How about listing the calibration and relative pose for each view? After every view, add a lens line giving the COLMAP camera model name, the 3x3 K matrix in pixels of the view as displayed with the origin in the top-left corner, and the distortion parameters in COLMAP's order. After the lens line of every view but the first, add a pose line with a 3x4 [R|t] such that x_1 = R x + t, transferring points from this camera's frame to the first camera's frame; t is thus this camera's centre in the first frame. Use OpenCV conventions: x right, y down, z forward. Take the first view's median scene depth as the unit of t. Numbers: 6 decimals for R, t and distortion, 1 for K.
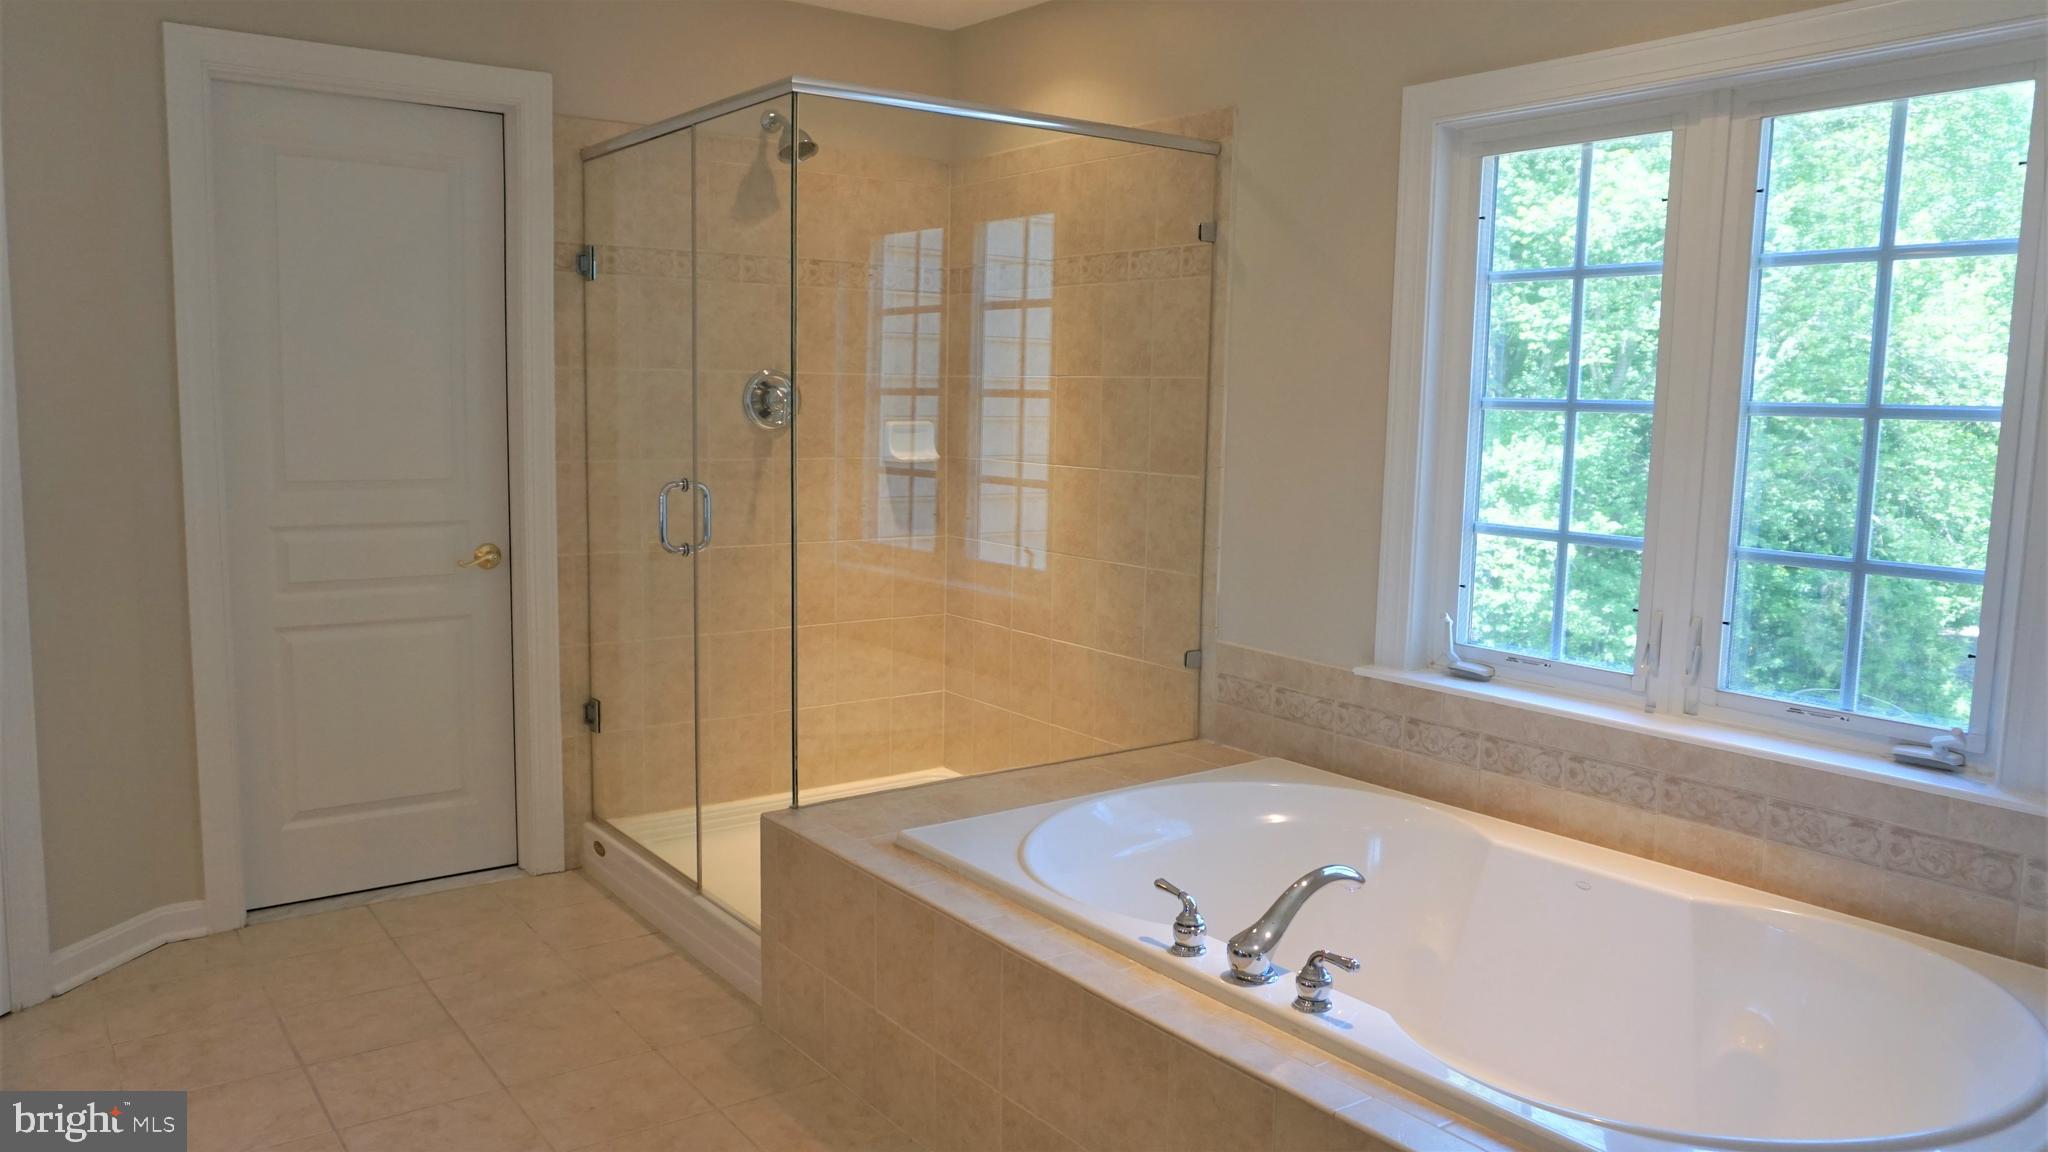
lens RADIAL K [[1474.2, 0, 1024.0], [0, 1474.2, 576.0], [0, 0, 1]] dist [-0.050218, 0.040251]
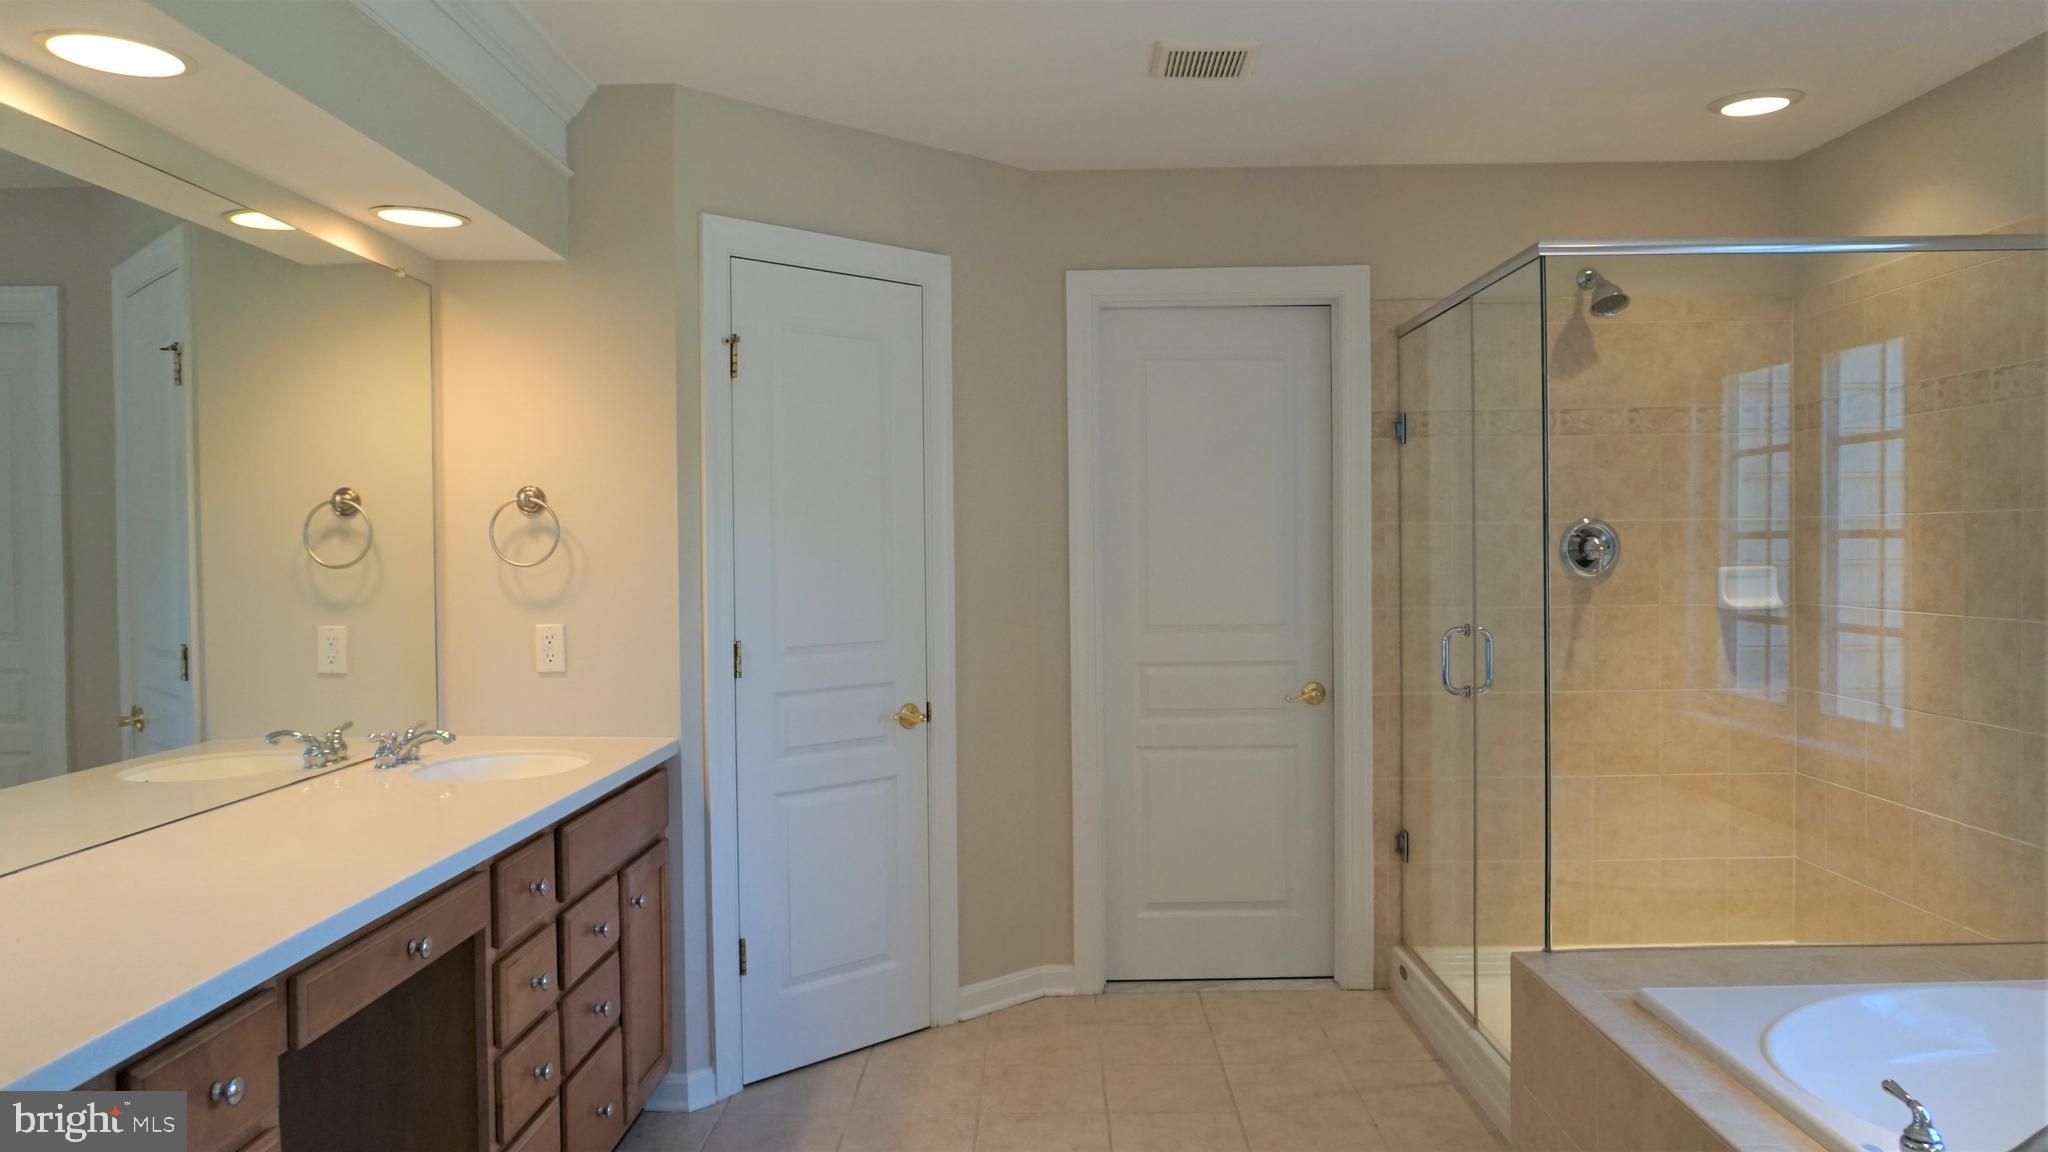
lens RADIAL K [[1415.7, 0, 1024.0], [0, 1415.7, 576.0], [0, 0, 1]] dist [-0.058176, 0.055388]
pose [[0.798893, -0.016288, -0.601253, 0.106889], [-0.045225, 0.995177, -0.087051, 0.001347], [0.599770, 0.096736, 0.794303, 0.000857]]
